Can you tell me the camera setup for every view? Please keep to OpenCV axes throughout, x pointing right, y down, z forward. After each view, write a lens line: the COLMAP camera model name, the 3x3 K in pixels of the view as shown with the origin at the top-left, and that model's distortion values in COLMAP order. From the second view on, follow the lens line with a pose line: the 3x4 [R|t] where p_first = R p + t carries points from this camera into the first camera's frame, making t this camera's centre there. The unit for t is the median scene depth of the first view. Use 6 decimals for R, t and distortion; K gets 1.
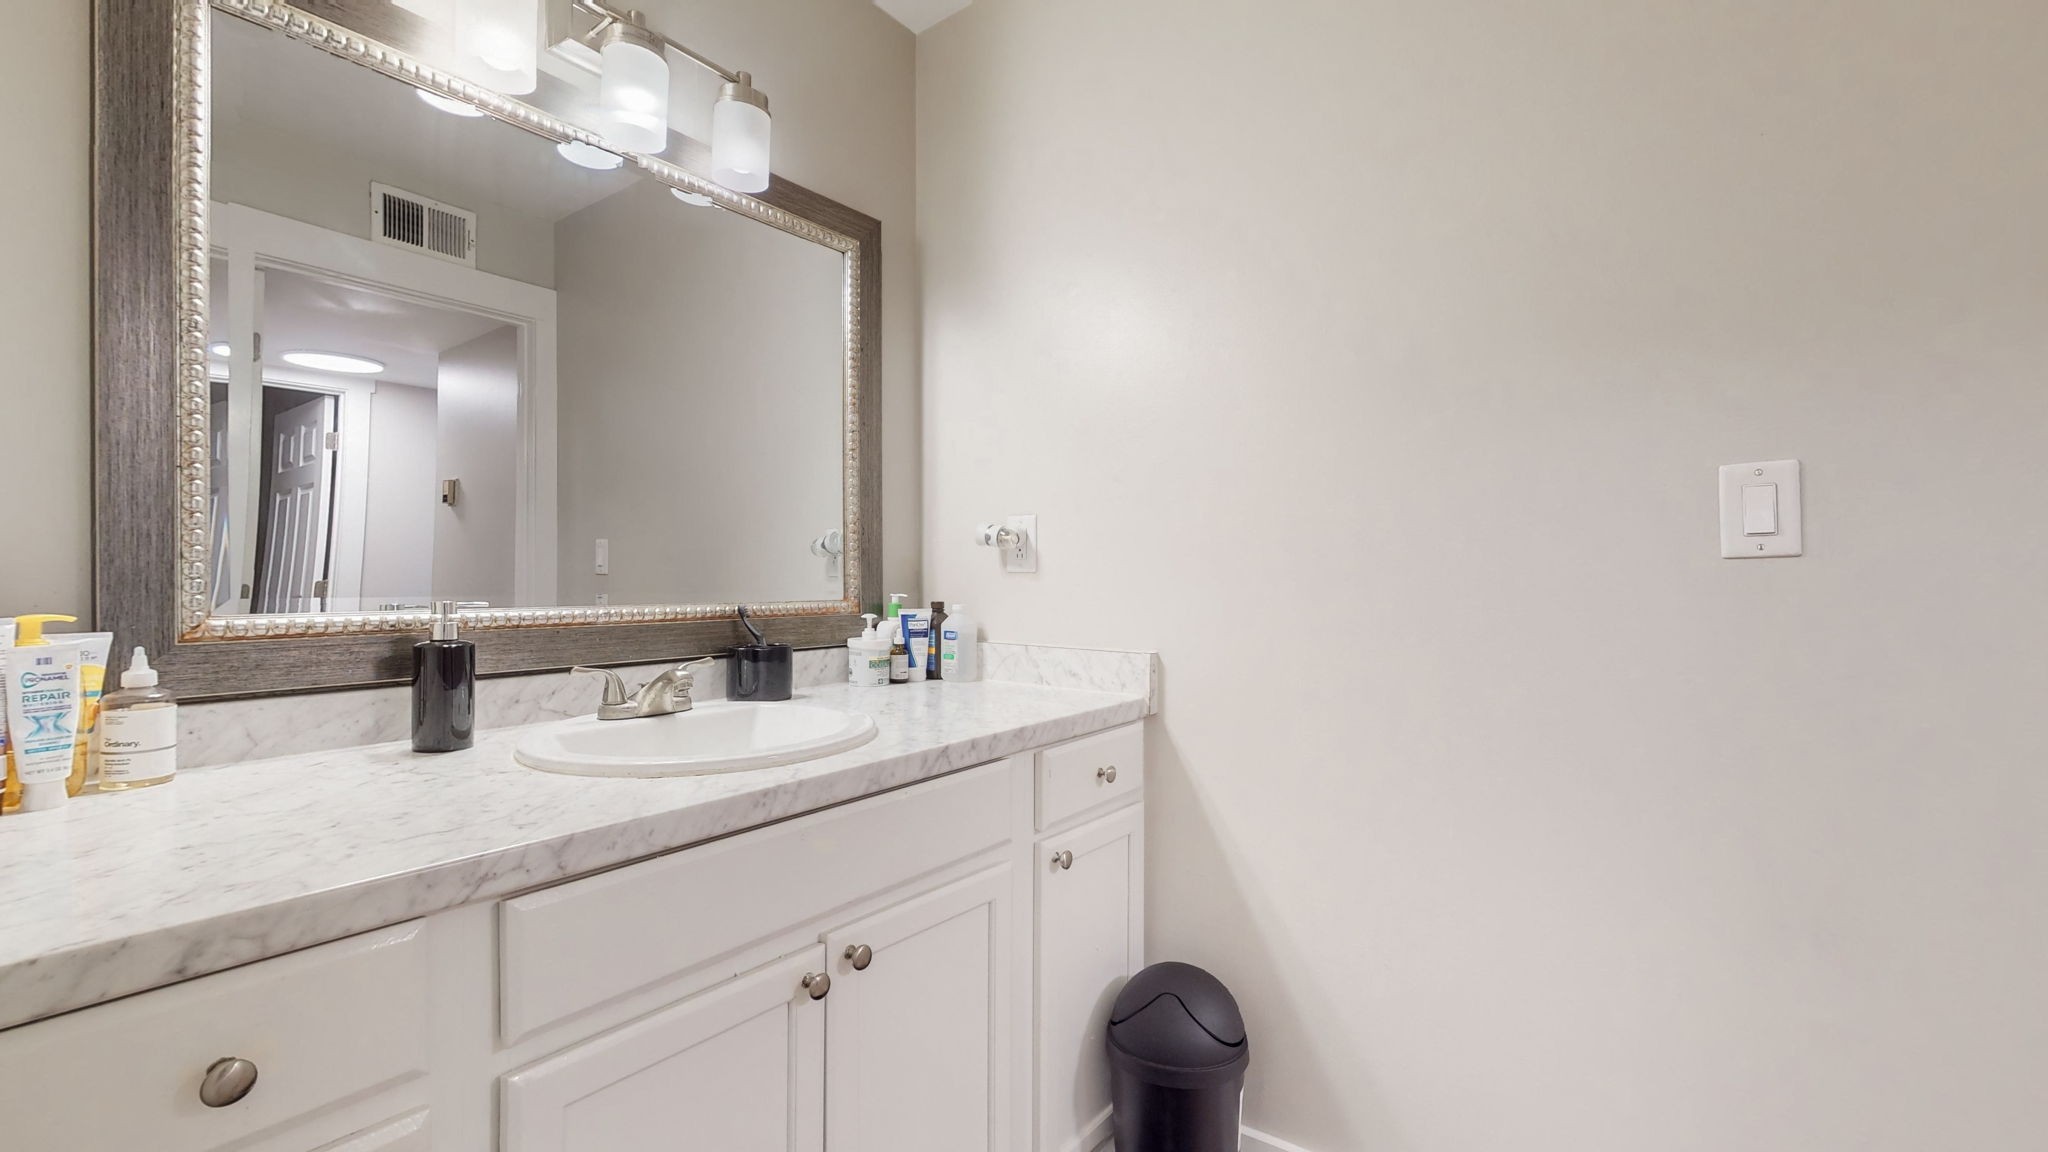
lens RADIAL K [[844.8, 0, 1026.5], [0, 844.8, 585.7], [0, 0, 1]] dist [0.002075, 0.000039]
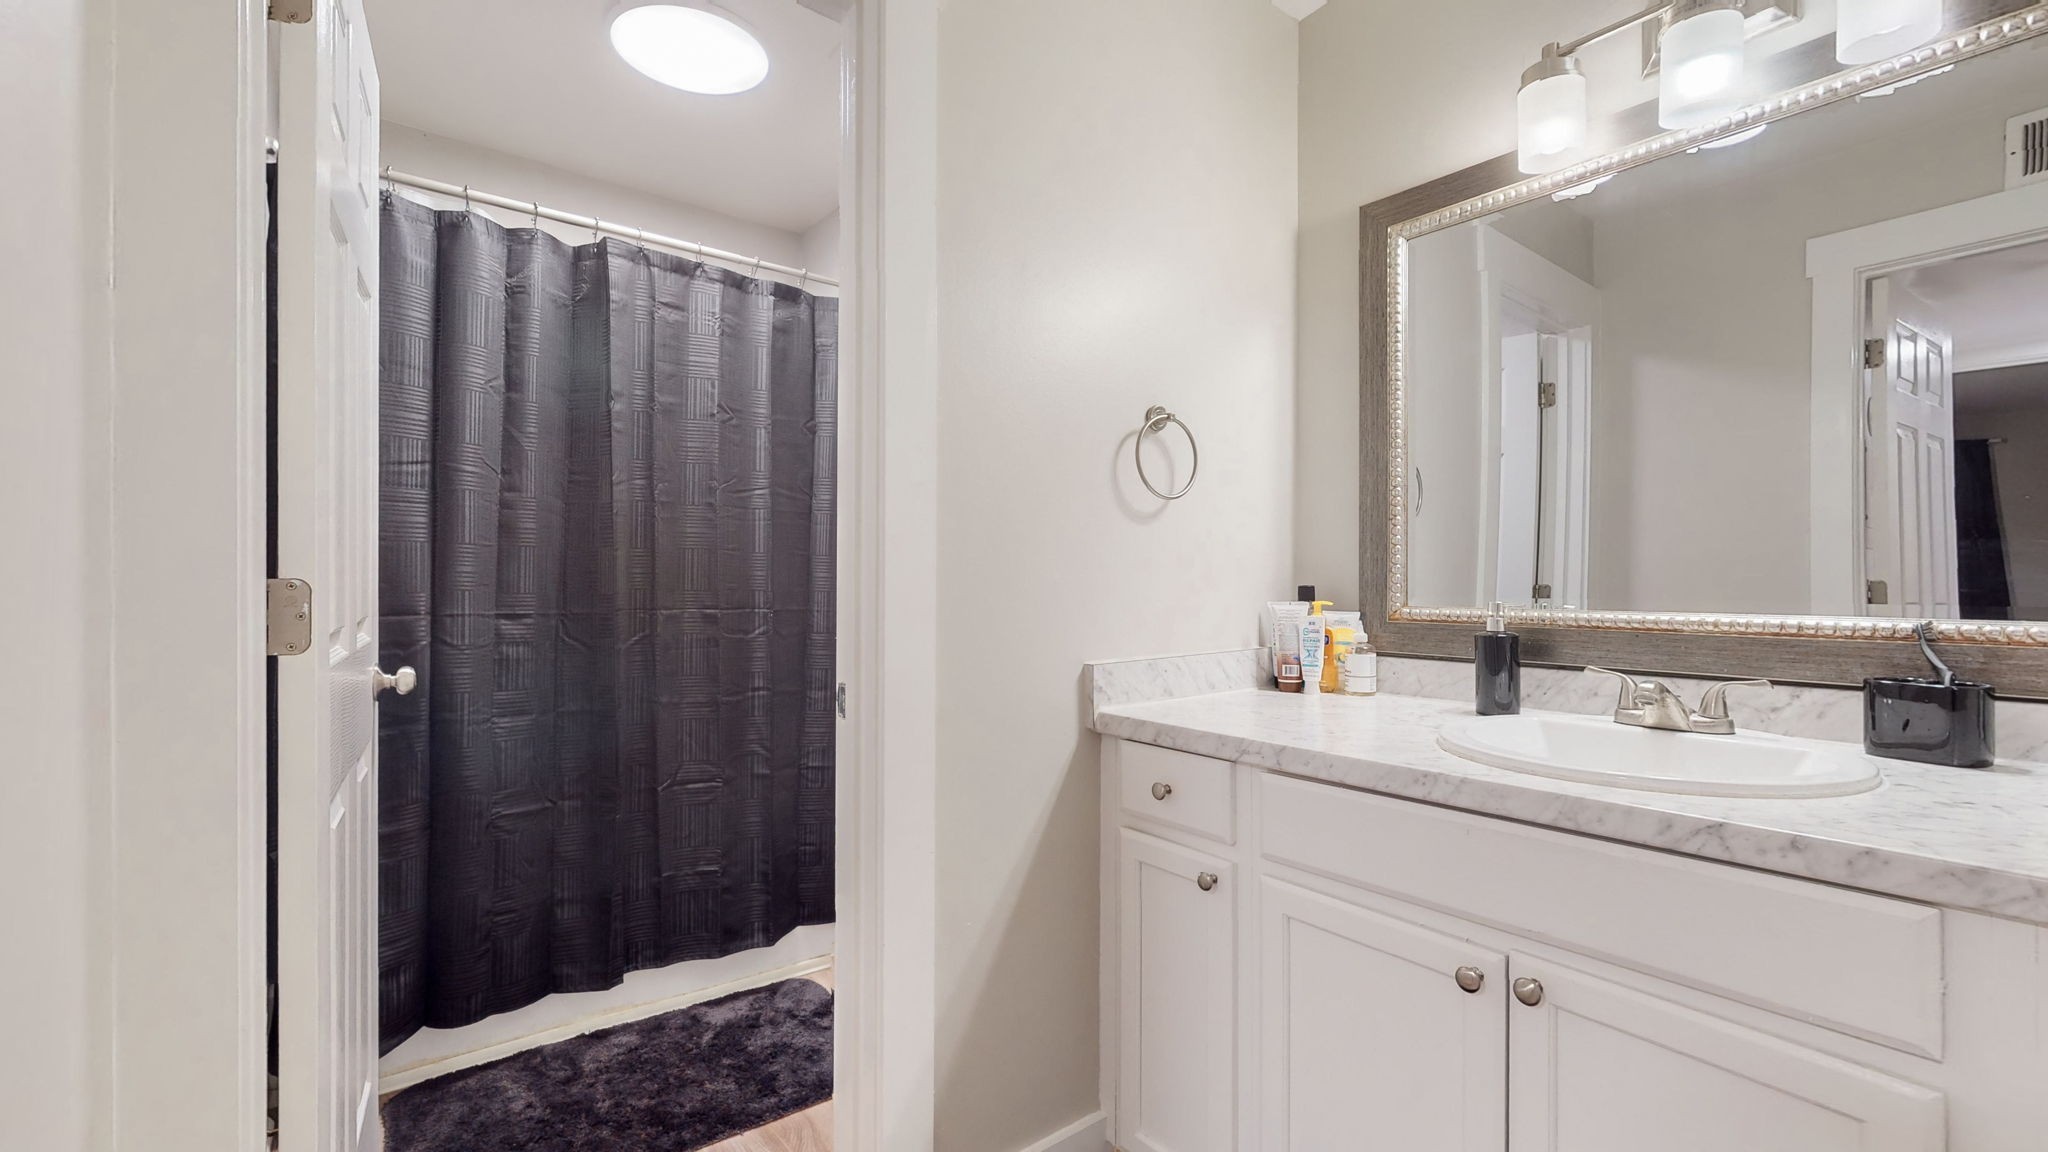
lens RADIAL K [[844.8, 0, 1026.1], [0, 844.8, 572.3], [0, 0, 1]] dist [0.002075, 0.000039]
pose [[-0.252129, -0.006949, -0.967669, 0.766339], [-0.006009, 0.999966, -0.005615, -0.015935], [0.967675, 0.004399, -0.252162, 0.622187]]
